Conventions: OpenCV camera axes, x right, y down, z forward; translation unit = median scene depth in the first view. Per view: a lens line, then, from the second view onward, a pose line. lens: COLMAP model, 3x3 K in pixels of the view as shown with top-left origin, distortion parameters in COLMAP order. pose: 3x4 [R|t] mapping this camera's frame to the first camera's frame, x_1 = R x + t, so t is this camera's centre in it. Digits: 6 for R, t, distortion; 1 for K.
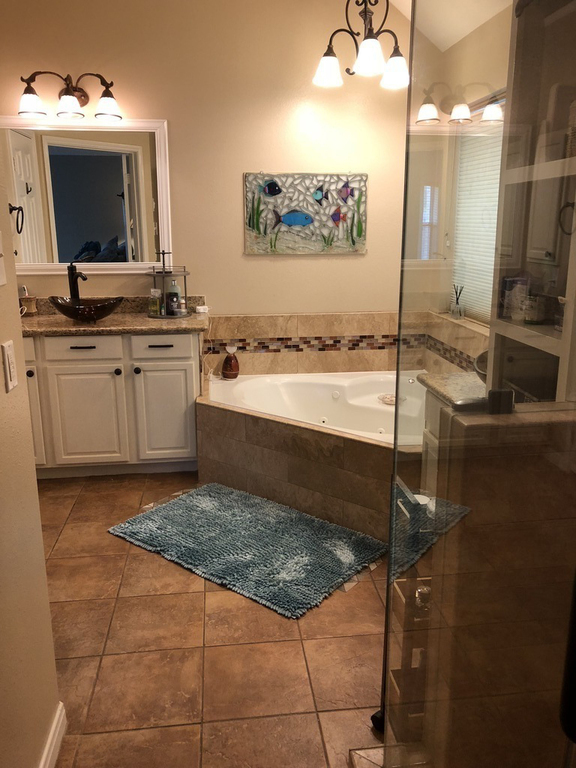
lens RADIAL K [[622.0, 0, 287.5], [0, 622.0, 384.4], [0, 0, 1]] dist [-0.008513, -0.031502]
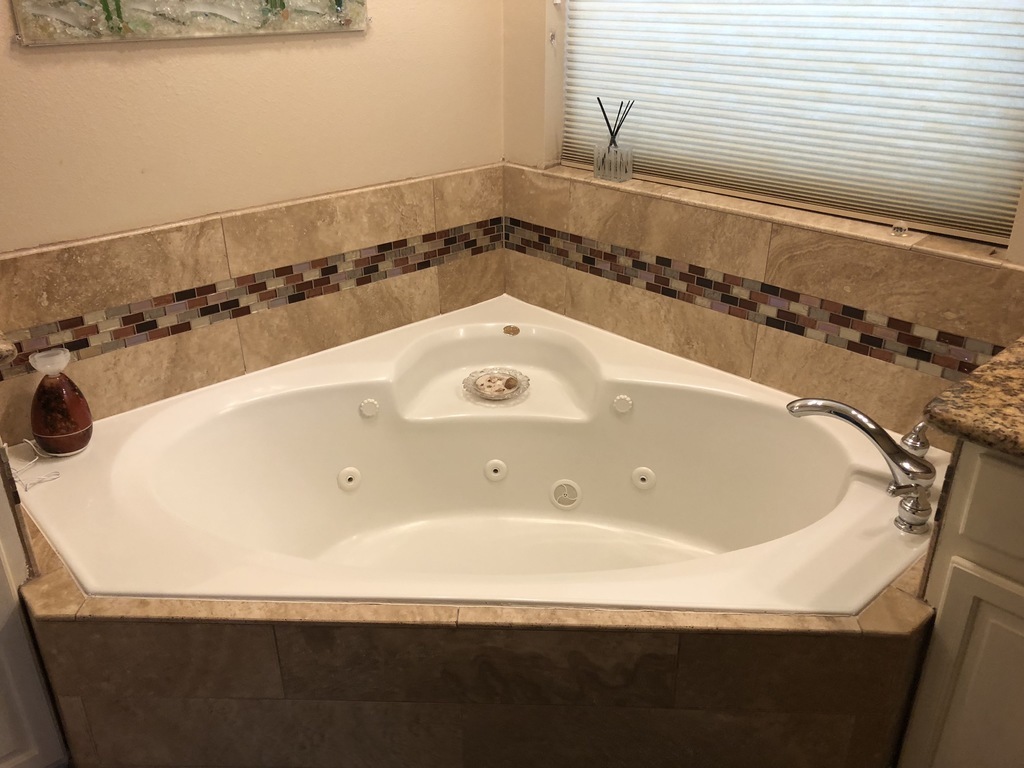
lens RADIAL K [[829.3, 0, 515.6], [0, 829.3, 380.5], [0, 0, 1]] dist [-0.008513, -0.031502]
pose [[0.807853, -0.249616, 0.533915, -0.121129], [0.149144, 0.962982, 0.224548, -0.102137], [-0.570201, -0.101772, 0.815177, 0.505683]]
